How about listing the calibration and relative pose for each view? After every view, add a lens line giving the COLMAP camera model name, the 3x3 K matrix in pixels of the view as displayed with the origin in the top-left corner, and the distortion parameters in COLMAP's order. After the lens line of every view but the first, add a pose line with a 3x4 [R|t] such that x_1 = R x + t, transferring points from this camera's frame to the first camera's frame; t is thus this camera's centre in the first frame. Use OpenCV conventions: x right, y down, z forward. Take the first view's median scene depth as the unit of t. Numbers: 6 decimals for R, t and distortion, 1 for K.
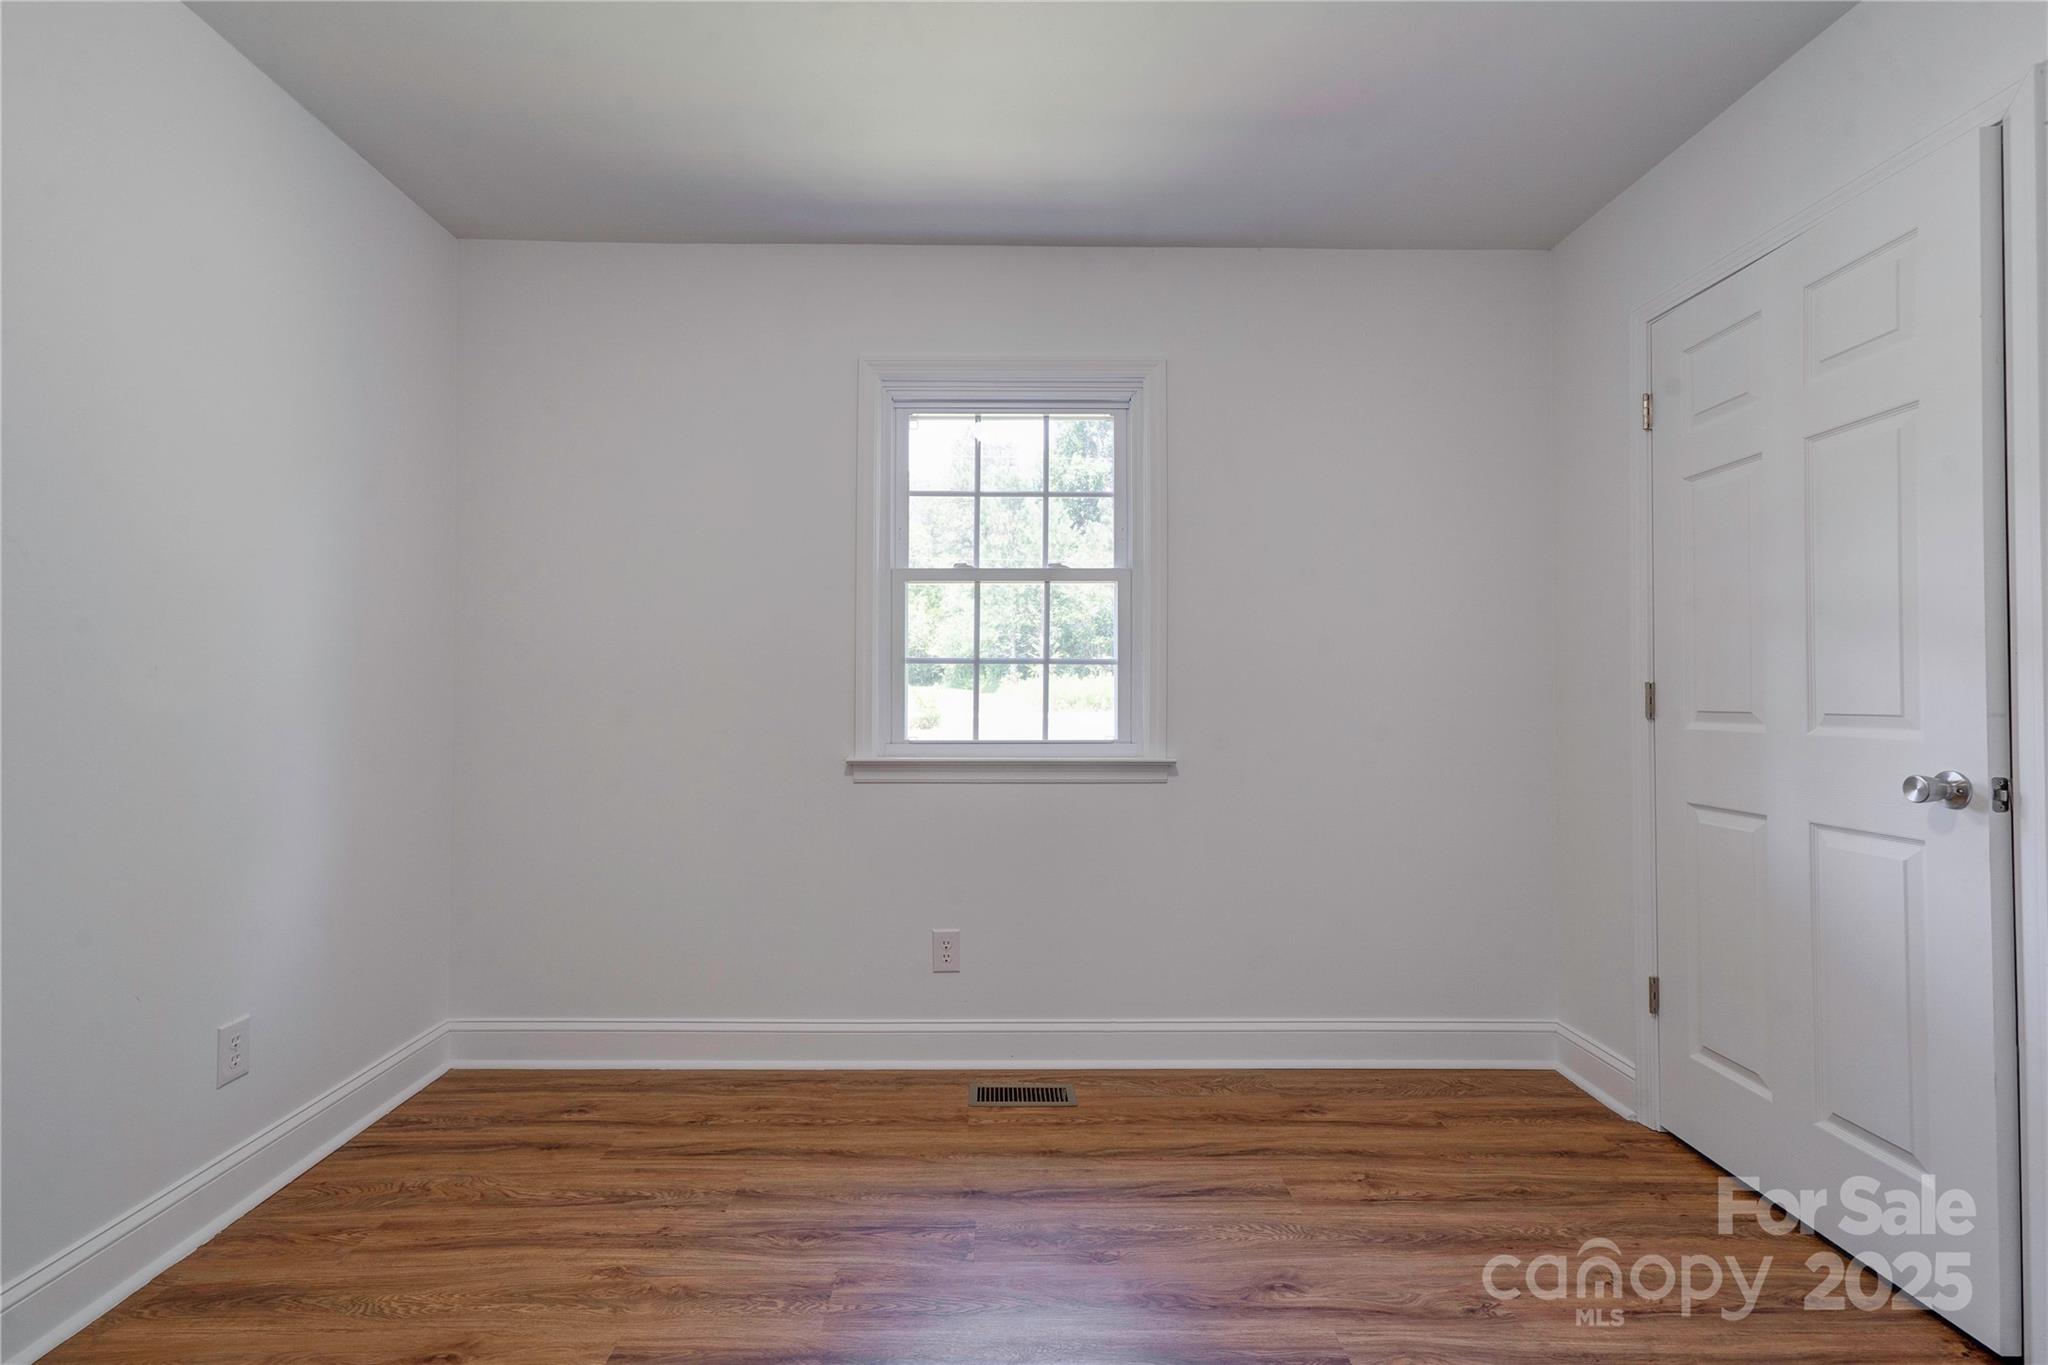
lens RADIAL K [[908.6, 0, 1011.1], [0, 908.6, 678.7], [0, 0, 1]] dist [0.000421, -0.000691]
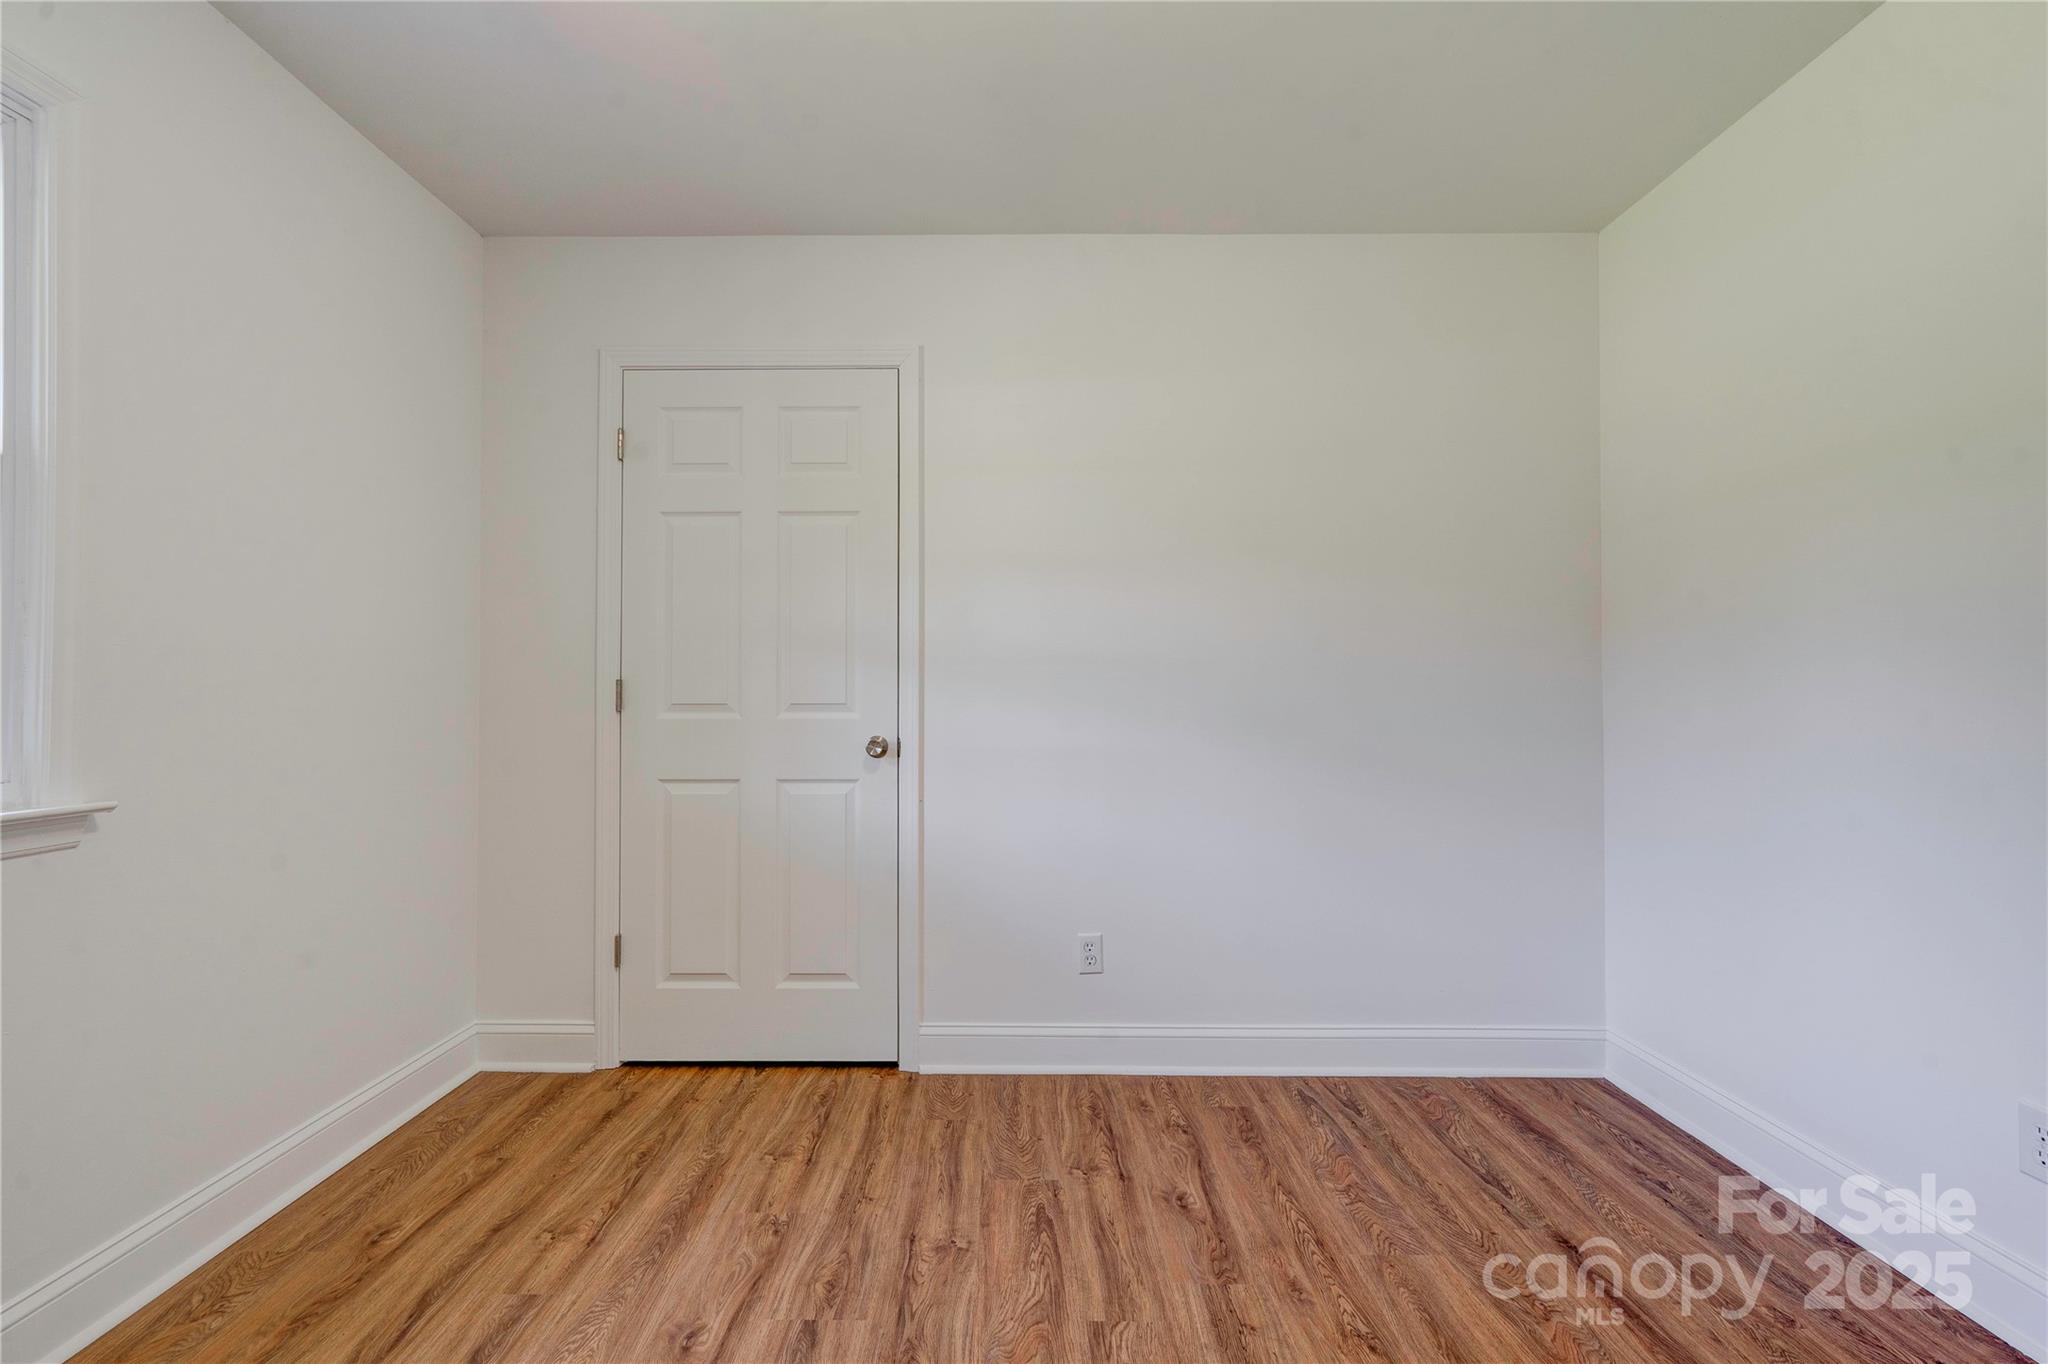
lens RADIAL K [[908.6, 0, 1011.1], [0, 908.6, 678.2], [0, 0, 1]] dist [0.000421, -0.000691]
pose [[0.039438, 0.012154, 0.999148, -0.472842], [-0.017245, 0.999785, -0.011481, 0.007555], [-0.999073, -0.016778, 0.039639, 0.506552]]
